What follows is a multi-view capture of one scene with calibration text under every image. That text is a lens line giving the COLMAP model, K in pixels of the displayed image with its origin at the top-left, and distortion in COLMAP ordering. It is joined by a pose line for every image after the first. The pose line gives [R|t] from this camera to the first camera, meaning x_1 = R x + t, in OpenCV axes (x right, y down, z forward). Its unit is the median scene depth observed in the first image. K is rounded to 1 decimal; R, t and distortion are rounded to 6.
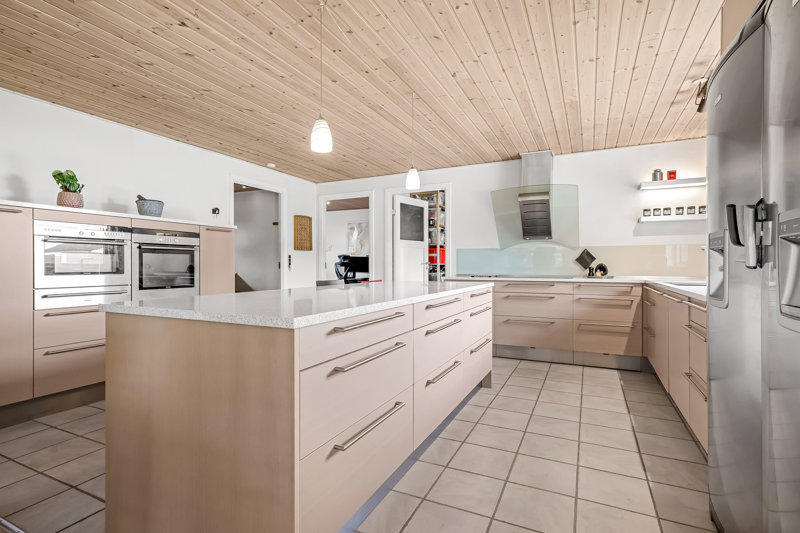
lens RADIAL K [[385.8, 0, 400.2], [0, 385.8, 267.7], [0, 0, 1]] dist [0.005676, 0.006223]
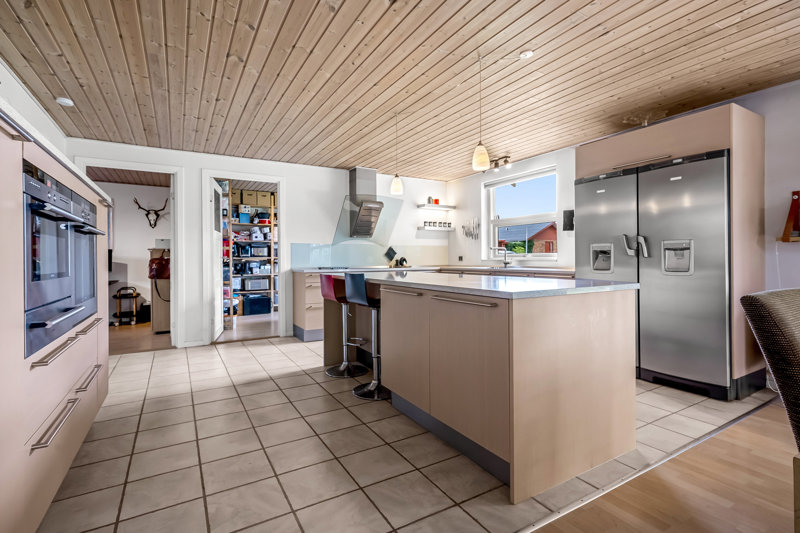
lens RADIAL K [[385.8, 0, 401.2], [0, 385.8, 258.1], [0, 0, 1]] dist [0.005676, 0.006223]
pose [[0.572592, 0.005868, 0.819820, -0.616395], [0.014260, 0.999752, -0.017116, 0.016267], [-0.819717, 0.021491, 0.572366, 0.196987]]
